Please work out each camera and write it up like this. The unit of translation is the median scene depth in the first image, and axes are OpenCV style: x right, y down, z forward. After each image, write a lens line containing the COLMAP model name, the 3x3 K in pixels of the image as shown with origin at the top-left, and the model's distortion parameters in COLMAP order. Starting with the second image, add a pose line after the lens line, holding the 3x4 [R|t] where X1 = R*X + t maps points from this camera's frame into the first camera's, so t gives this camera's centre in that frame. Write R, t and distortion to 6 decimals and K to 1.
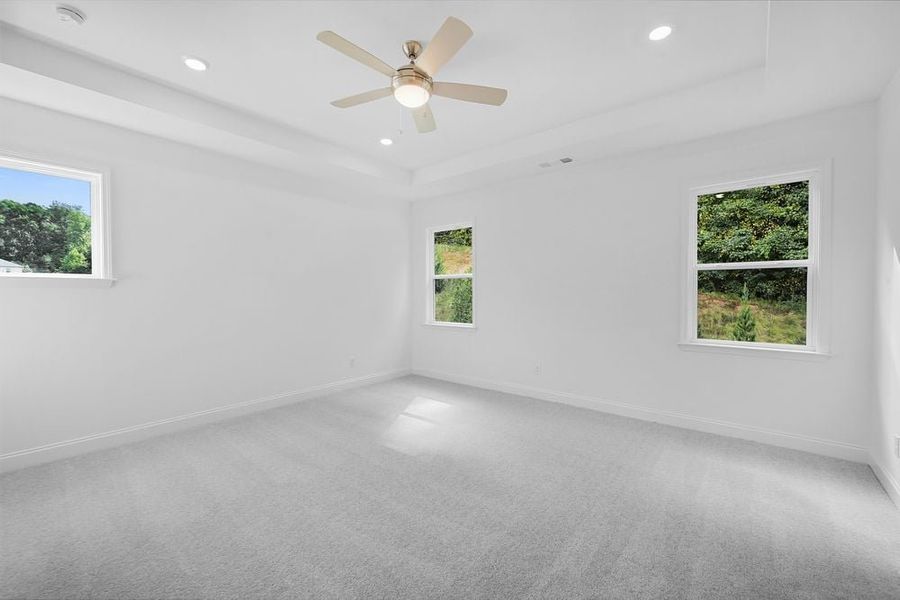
lens RADIAL K [[360.6, 0, 450.3], [0, 360.6, 296.8], [0, 0, 1]] dist [-0.000546, -0.000154]
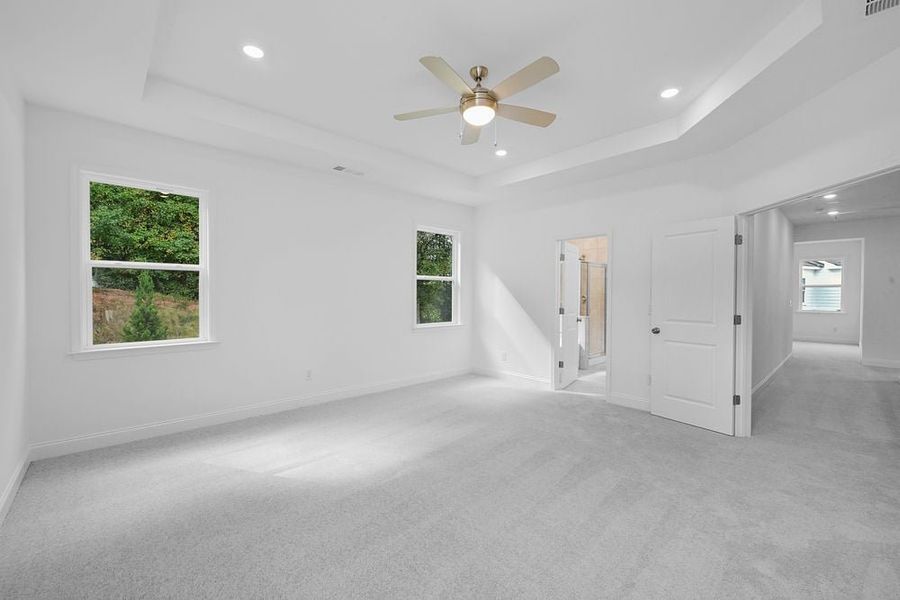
lens RADIAL K [[360.6, 0, 450.3], [0, 360.6, 296.8], [0, 0, 1]] dist [-0.000546, -0.000154]
pose [[0.088290, 0.006766, 0.996072, -0.177312], [-0.008445, 0.999946, -0.006044, -0.002192], [-0.996059, -0.007879, 0.088342, 0.136249]]
